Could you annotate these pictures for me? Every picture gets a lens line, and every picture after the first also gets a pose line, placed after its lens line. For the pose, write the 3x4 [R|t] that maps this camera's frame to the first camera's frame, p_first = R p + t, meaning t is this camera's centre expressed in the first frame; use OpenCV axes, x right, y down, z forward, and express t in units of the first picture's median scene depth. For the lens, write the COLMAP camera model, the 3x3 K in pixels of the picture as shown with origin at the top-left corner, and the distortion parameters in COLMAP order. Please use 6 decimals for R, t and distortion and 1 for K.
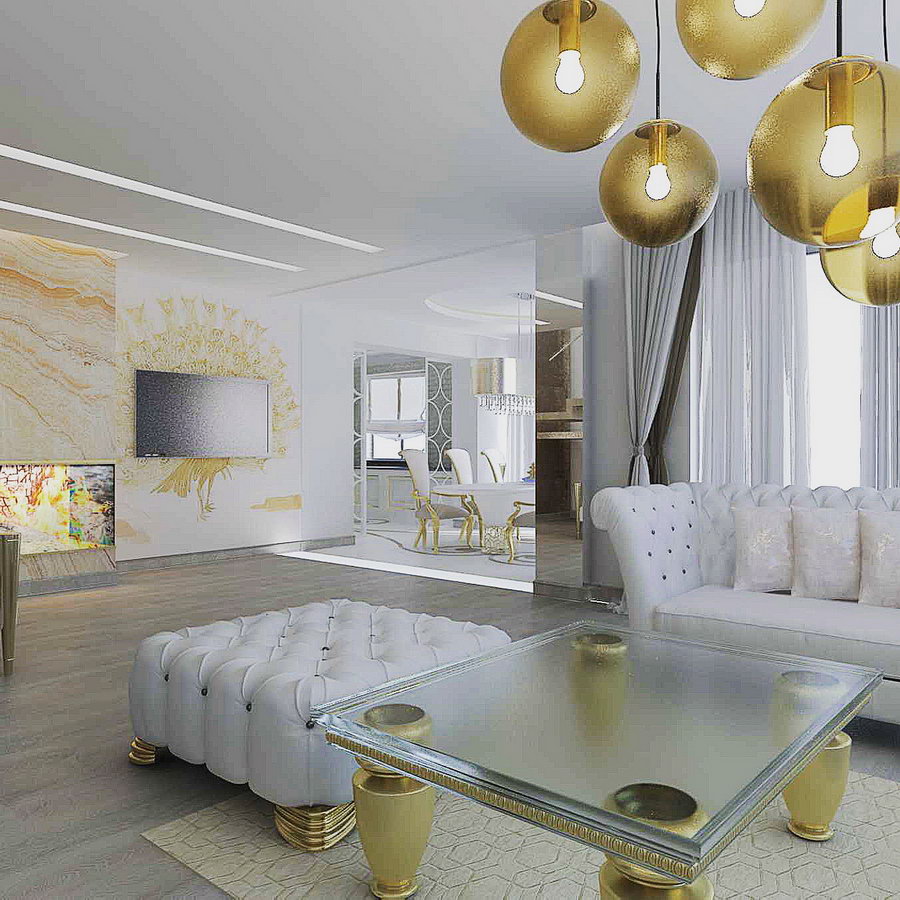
lens RADIAL K [[756.1, 0, 449.9], [0, 756.1, 449.7], [0, 0, 1]] dist [0.018274, 0.004613]
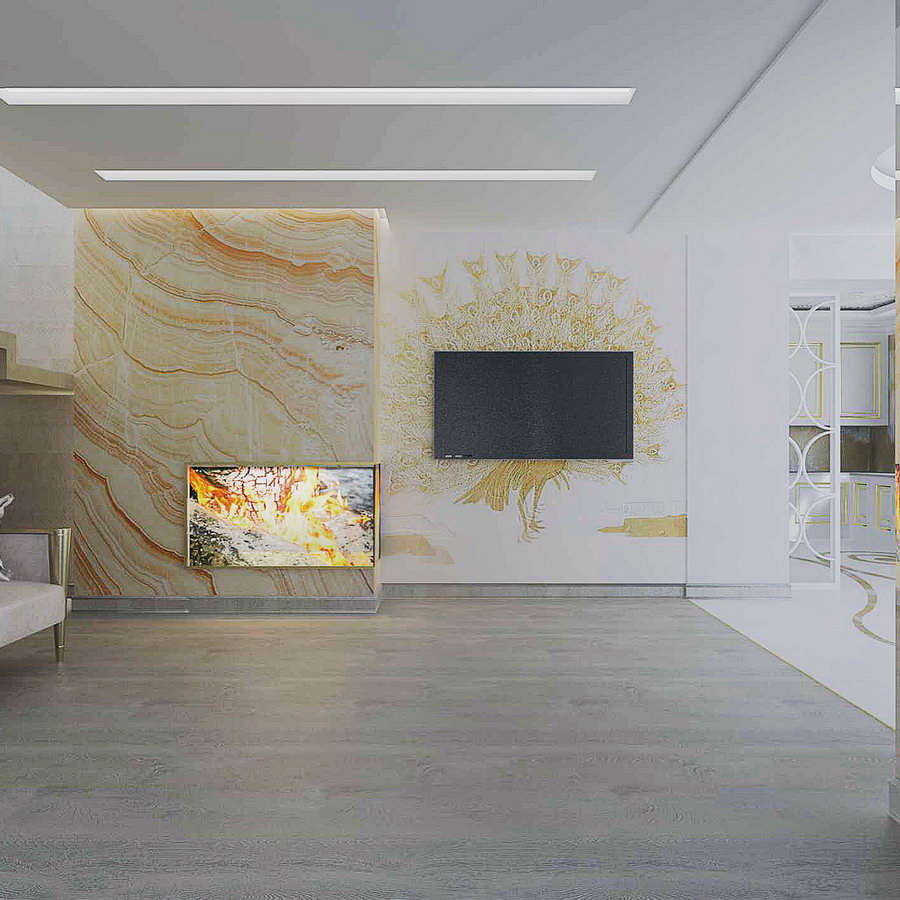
lens RADIAL K [[756.1, 0, 450.0], [0, 756.1, 444.9], [0, 0, 1]] dist [0.018274, 0.004613]
pose [[0.660261, -0.001779, -0.751034, 0.234985], [-0.001047, 0.999994, -0.003289, -0.002643], [0.751036, 0.002958, 0.660255, 0.531828]]
